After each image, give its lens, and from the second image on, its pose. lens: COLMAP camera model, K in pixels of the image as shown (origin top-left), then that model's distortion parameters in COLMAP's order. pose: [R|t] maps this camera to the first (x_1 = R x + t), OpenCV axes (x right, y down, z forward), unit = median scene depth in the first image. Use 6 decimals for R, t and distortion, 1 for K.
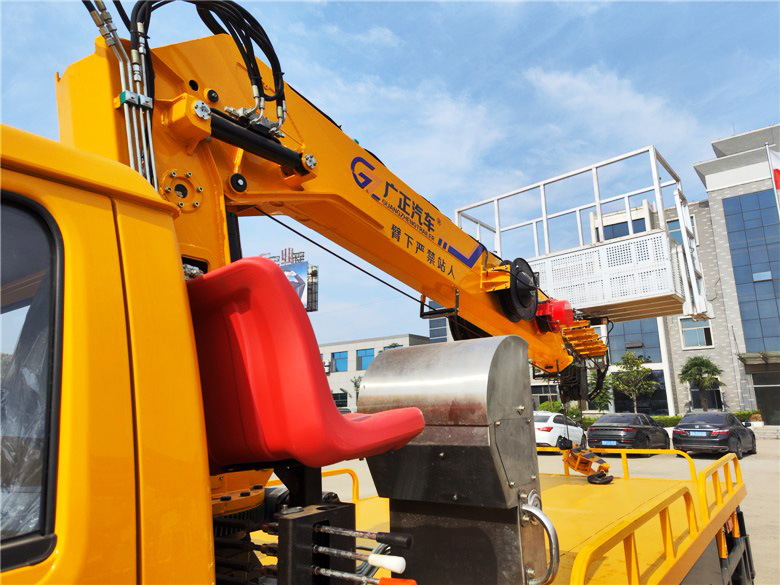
lens RADIAL K [[543.8, 0, 388.9], [0, 543.8, 287.5], [0, 0, 1]] dist [0.018686, -0.019610]
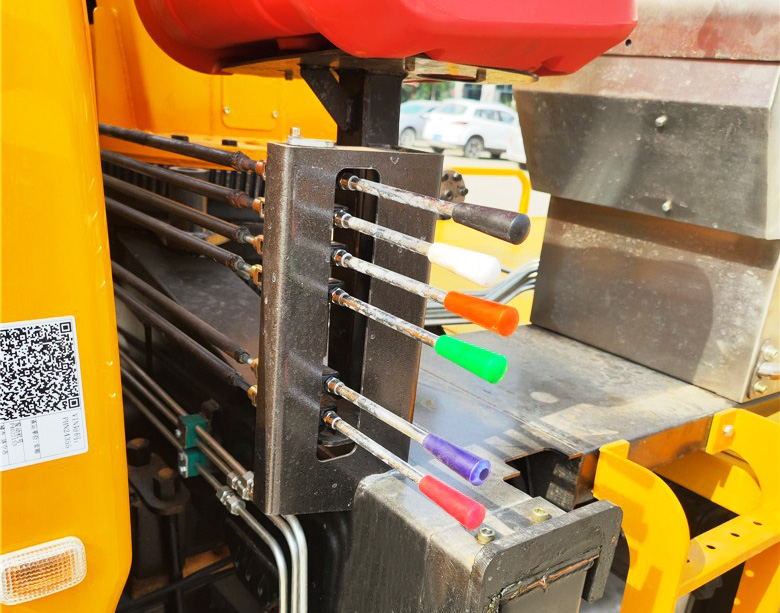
lens RADIAL K [[730.8, 0, 391.0], [0, 730.8, 374.1], [0, 0, 1]] dist [0.000494, -0.001046]
pose [[0.954116, 0.208197, -0.215213, 0.053455], [-0.058989, 0.835329, 0.546577, 0.150168], [0.293569, -0.508803, 0.809282, 0.260761]]
